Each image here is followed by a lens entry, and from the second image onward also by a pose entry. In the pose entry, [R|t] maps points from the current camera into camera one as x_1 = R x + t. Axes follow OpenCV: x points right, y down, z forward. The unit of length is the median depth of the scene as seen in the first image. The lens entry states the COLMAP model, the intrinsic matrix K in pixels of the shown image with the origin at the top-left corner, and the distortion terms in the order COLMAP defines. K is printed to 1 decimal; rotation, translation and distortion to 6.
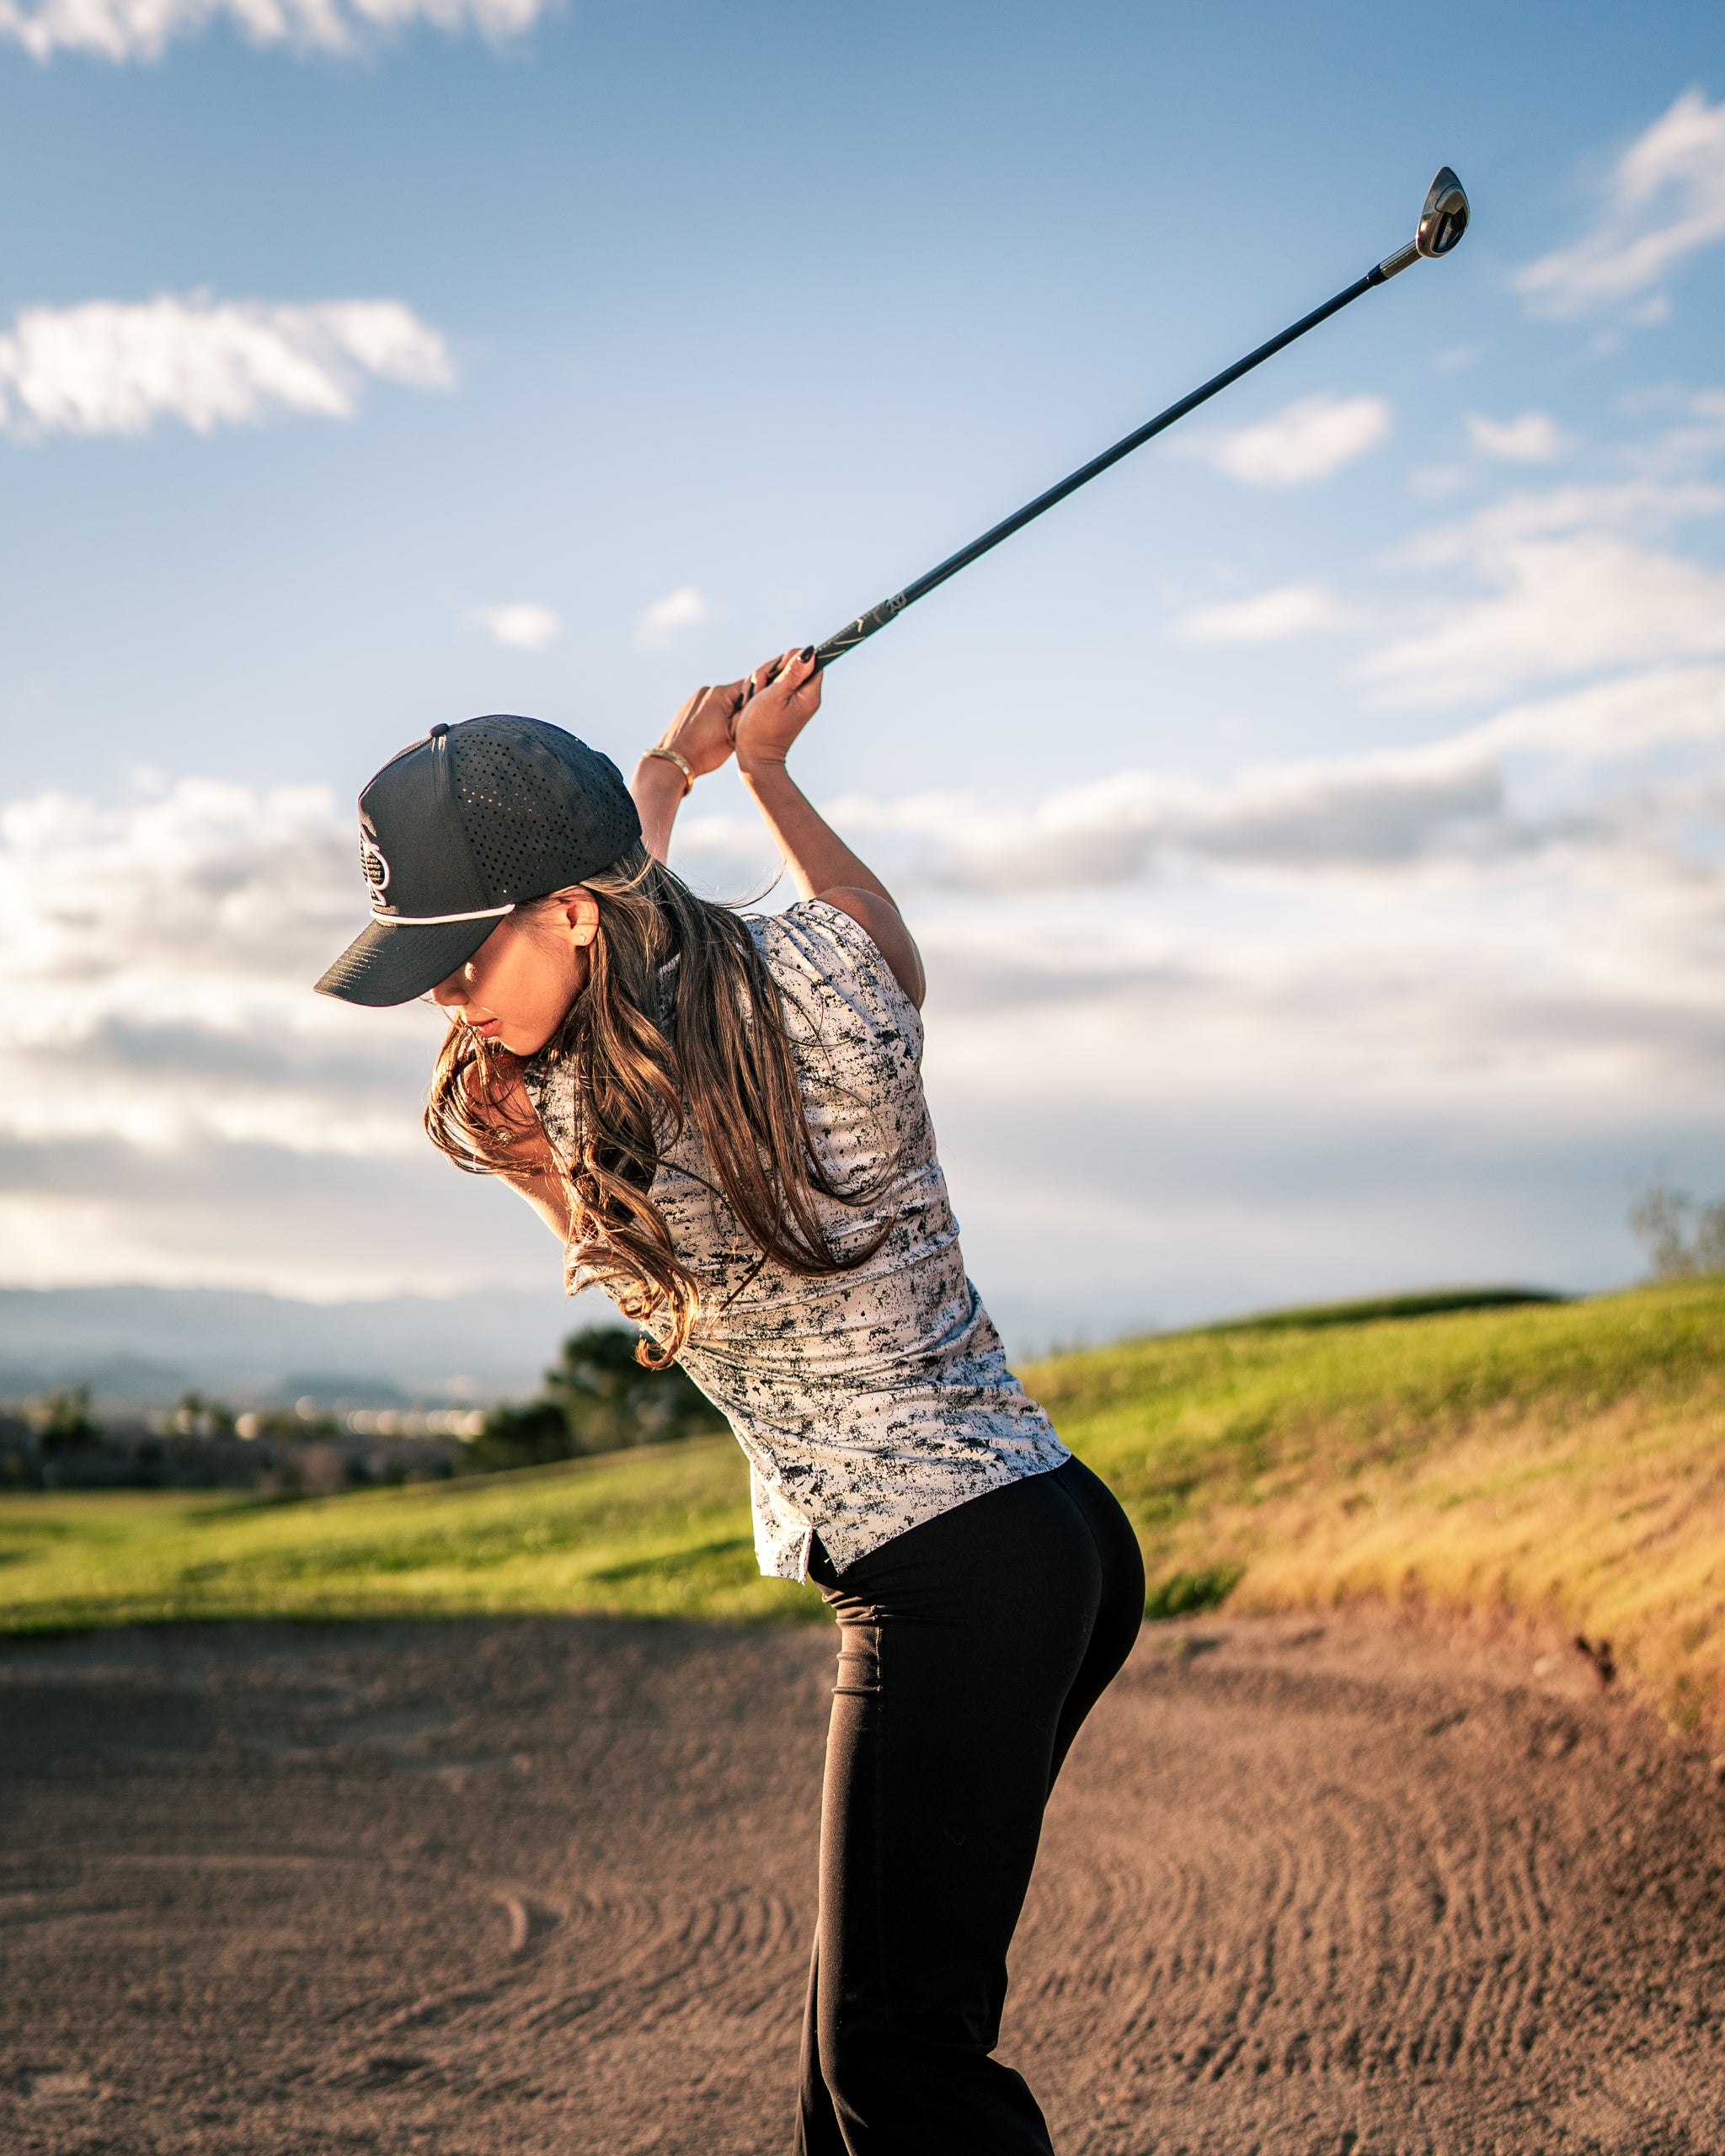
lens RADIAL K [[3416.5, 0, 890.2], [0, 3416.5, 1169.2], [0, 0, 1]] dist [0.036191, 0.000000]
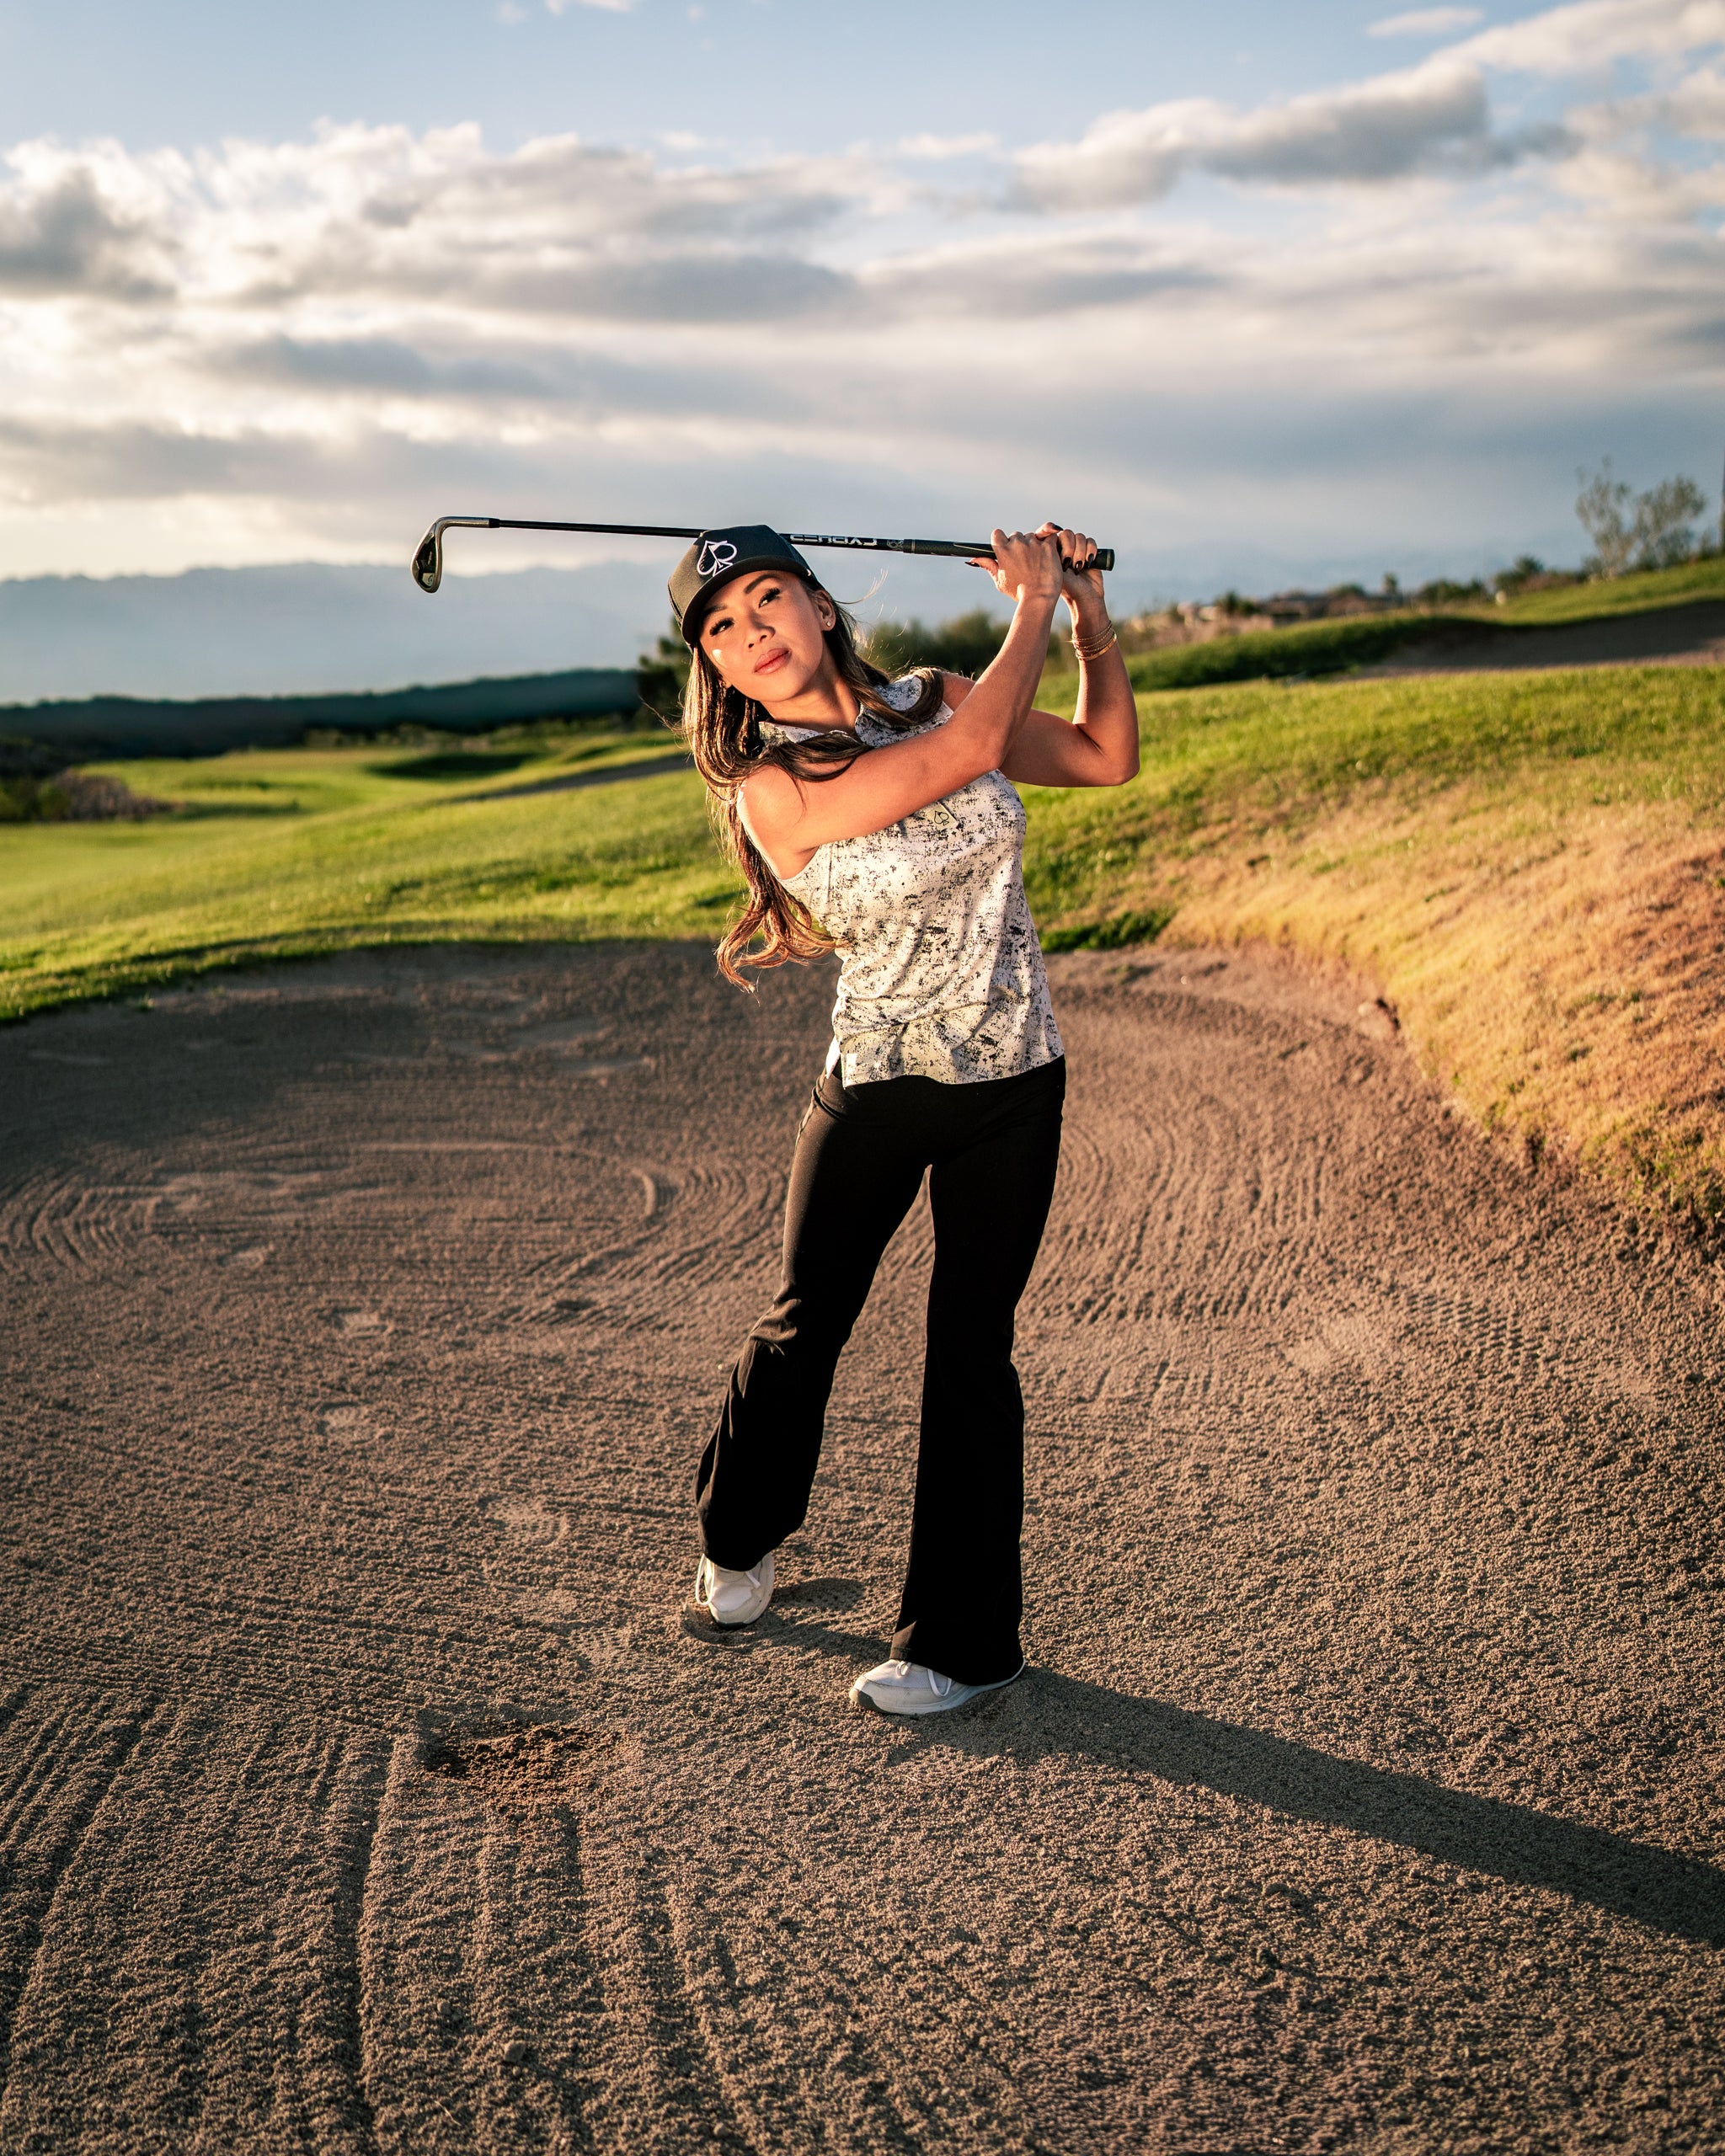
lens RADIAL K [[3417.3, 0, 897.1], [0, 3417.3, 921.6], [0, 0, 1]] dist [0.080281, 0.000000]
pose [[0.999392, -0.007549, -0.034035, 0.052747], [0.014215, 0.979671, 0.200108, -0.203729], [0.031833, -0.200470, 0.979182, -0.448119]]
